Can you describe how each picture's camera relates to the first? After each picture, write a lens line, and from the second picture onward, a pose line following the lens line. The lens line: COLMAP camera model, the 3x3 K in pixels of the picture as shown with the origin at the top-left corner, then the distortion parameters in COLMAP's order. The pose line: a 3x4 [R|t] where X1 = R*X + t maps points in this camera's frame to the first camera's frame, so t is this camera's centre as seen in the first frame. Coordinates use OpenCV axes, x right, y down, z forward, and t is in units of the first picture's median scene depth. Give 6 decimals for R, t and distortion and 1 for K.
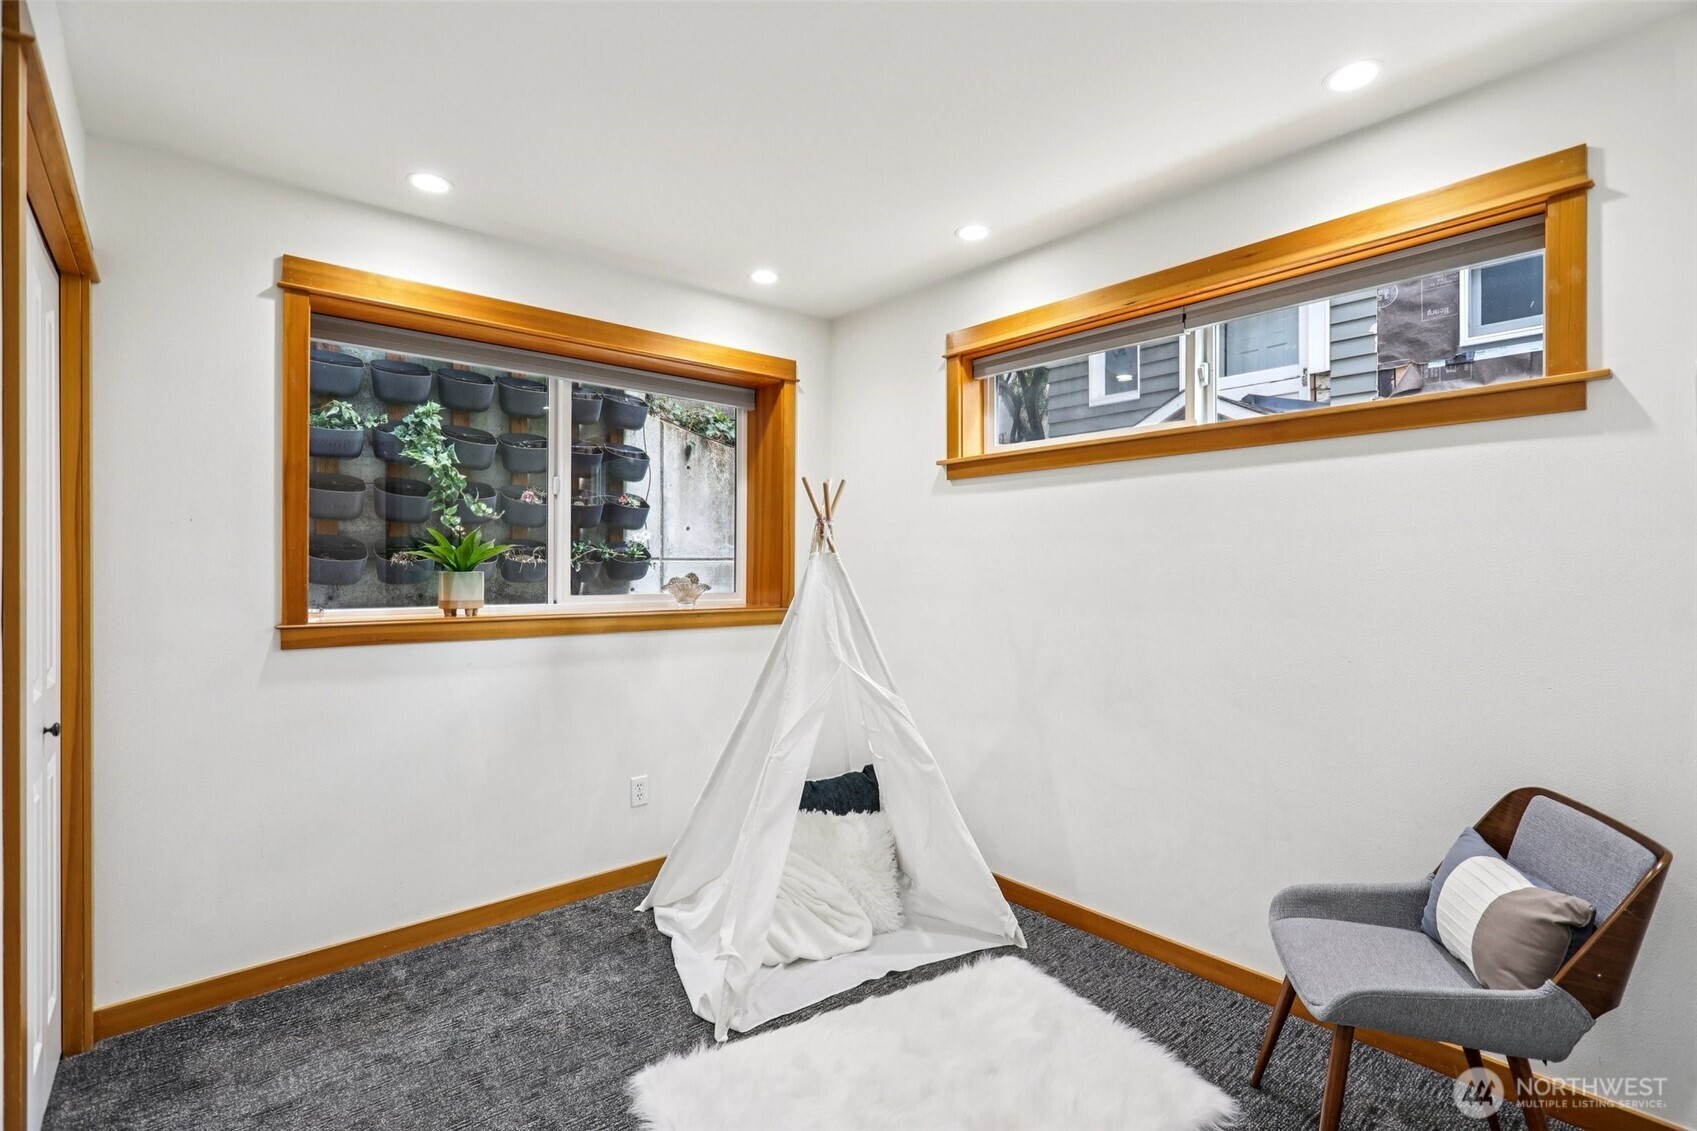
lens RADIAL K [[793.3, 0, 849.5], [0, 793.3, 561.9], [0, 0, 1]] dist [-0.006329, 0.003291]
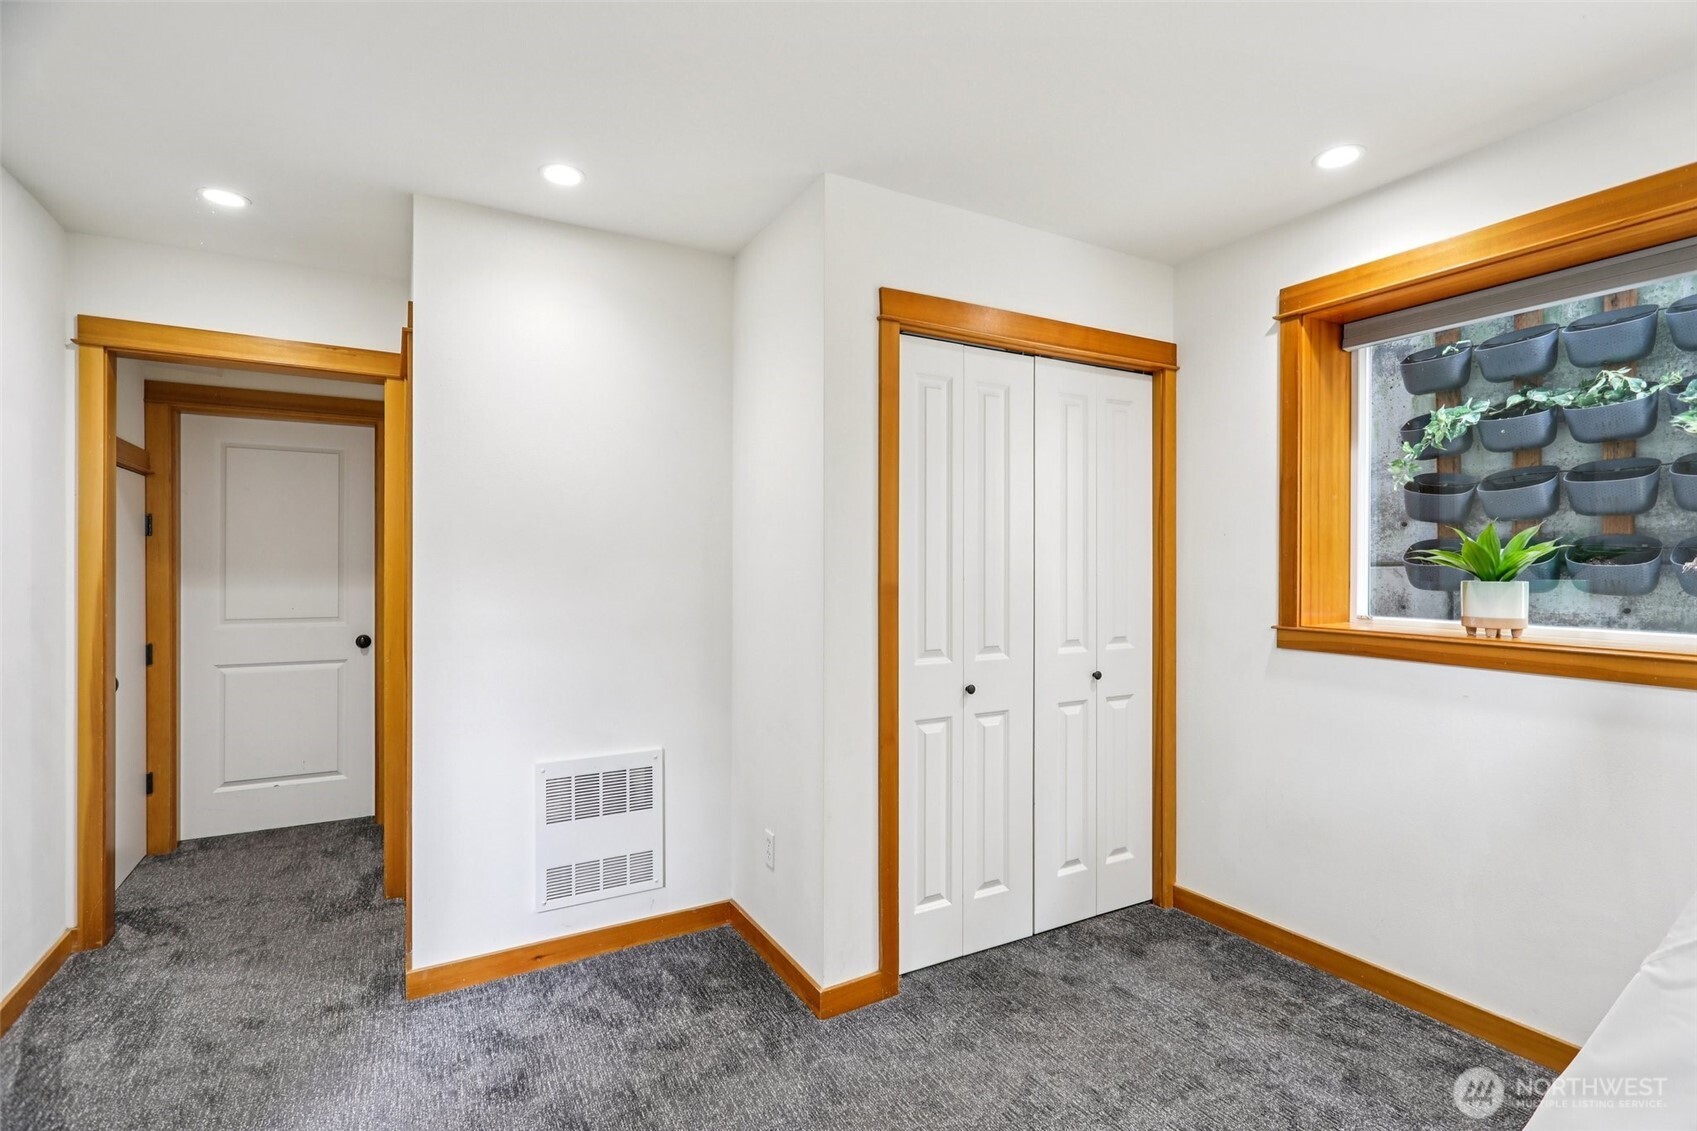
lens RADIAL K [[793.3, 0, 849.8], [0, 793.3, 567.4], [0, 0, 1]] dist [-0.006329, 0.003291]
pose [[-0.192433, 0.000199, -0.981310, 0.476400], [0.002301, 0.999997, -0.000249, -0.002367], [0.981307, -0.002306, -0.192433, 0.612429]]
